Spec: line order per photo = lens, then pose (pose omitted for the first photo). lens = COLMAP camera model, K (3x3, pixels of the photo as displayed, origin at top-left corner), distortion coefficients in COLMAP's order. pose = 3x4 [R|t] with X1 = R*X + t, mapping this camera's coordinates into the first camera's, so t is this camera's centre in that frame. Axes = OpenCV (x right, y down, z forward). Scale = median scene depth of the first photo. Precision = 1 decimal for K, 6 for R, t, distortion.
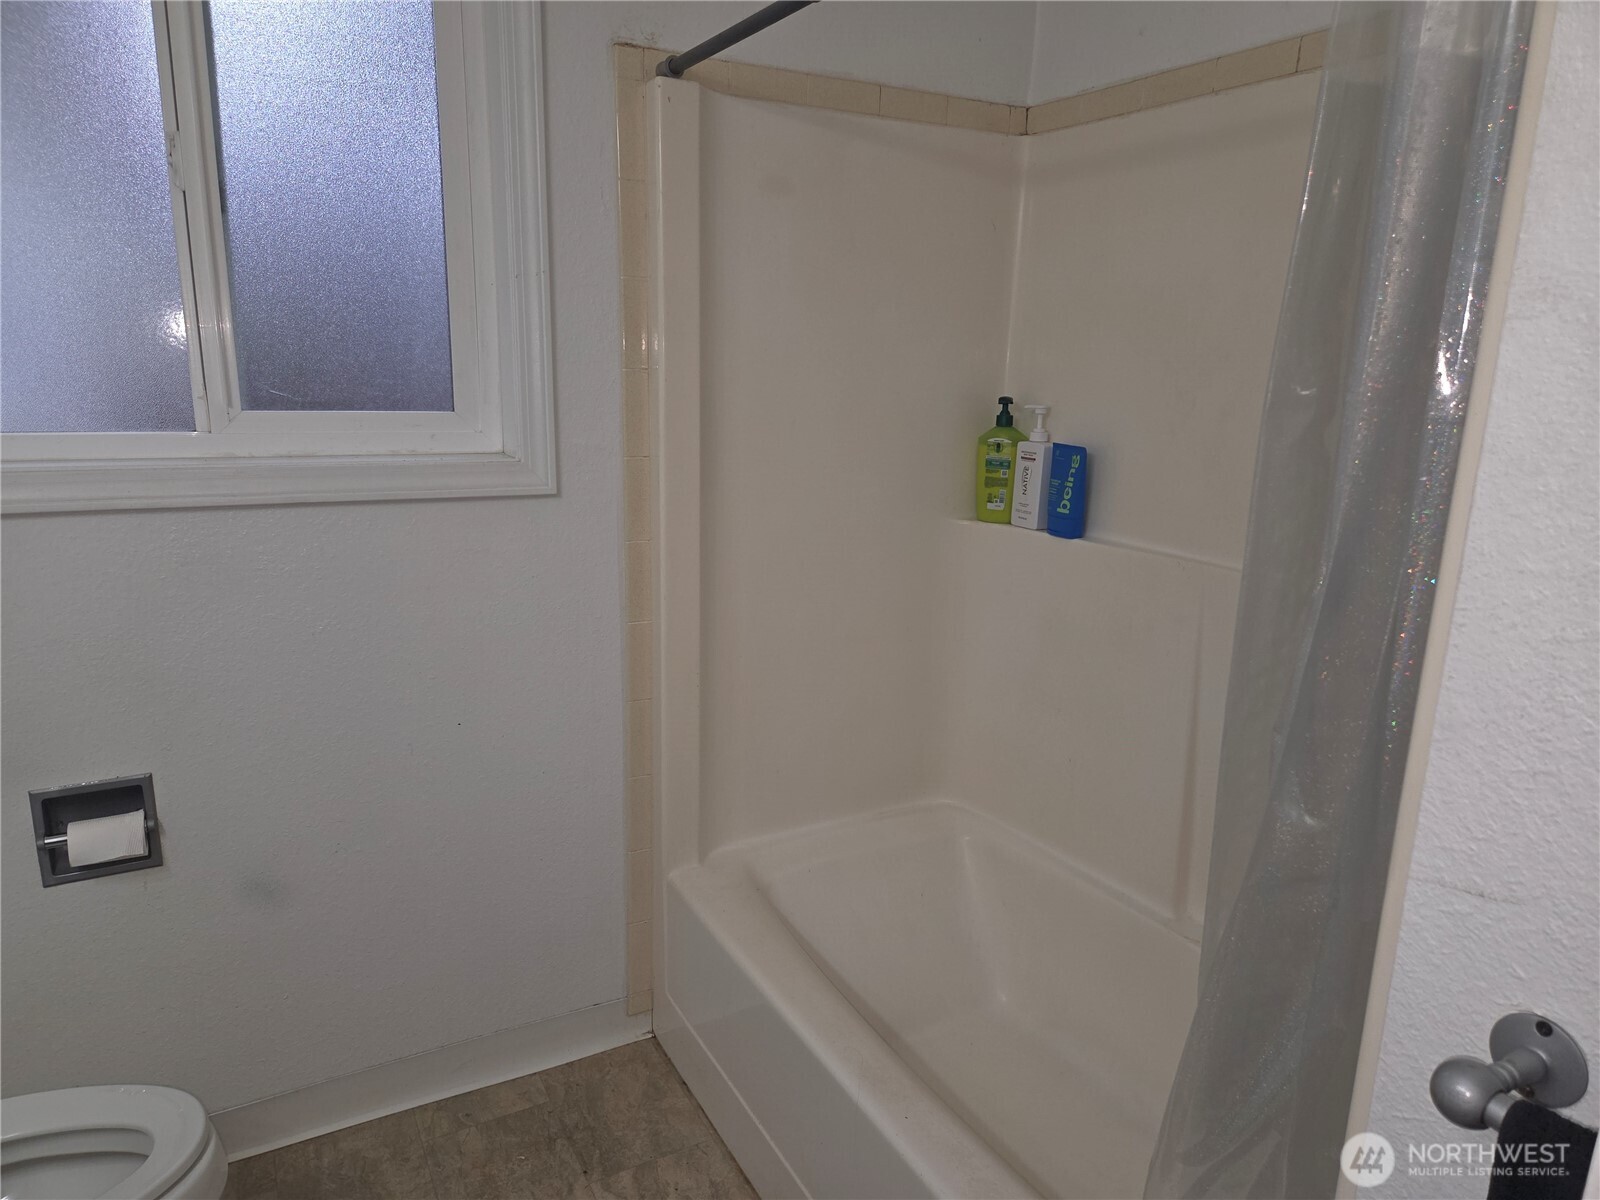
lens RADIAL K [[1061.4, 0, 797.9], [0, 1061.4, 592.8], [0, 0, 1]] dist [0.015241, -0.008305]
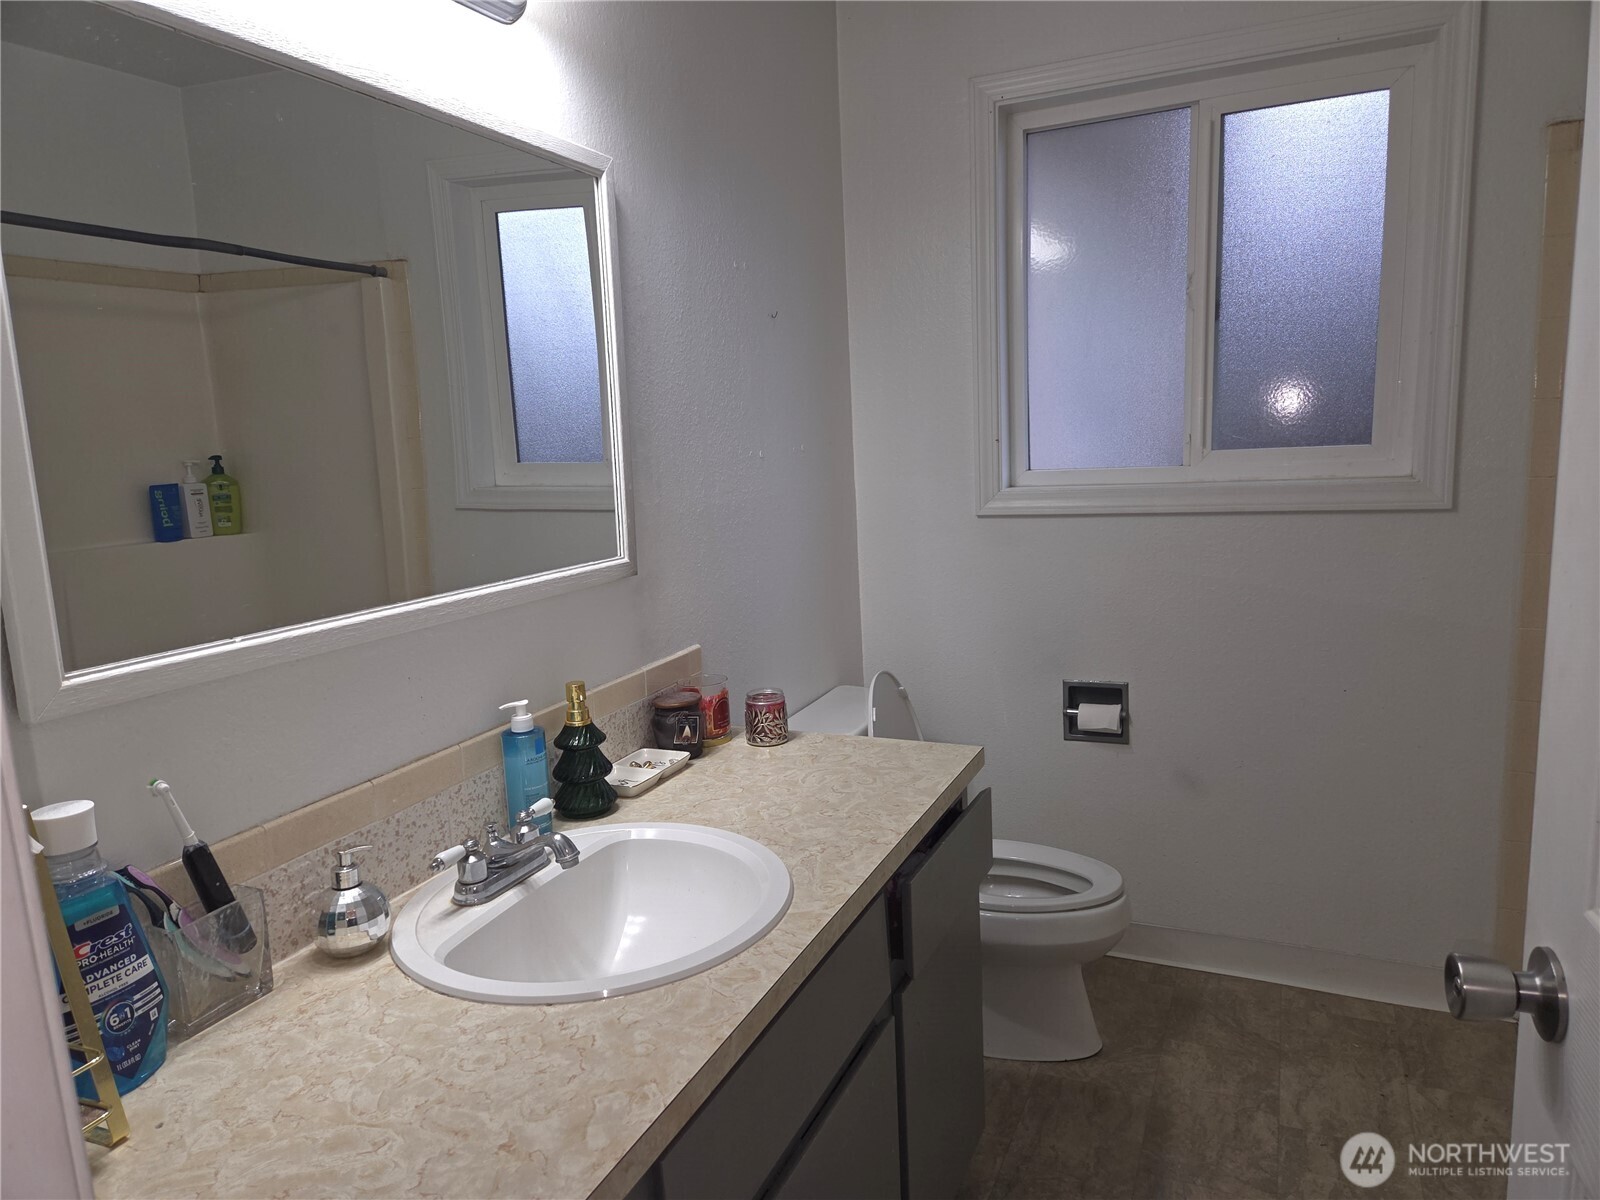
lens RADIAL K [[1061.4, 0, 800.6], [0, 1061.4, 599.2], [0, 0, 1]] dist [0.015241, -0.008305]
pose [[0.592497, 0.066504, -0.802823, 0.345476], [-0.110091, 0.993921, 0.001085, 0.097295], [0.798015, 0.087741, 0.596216, -0.315783]]
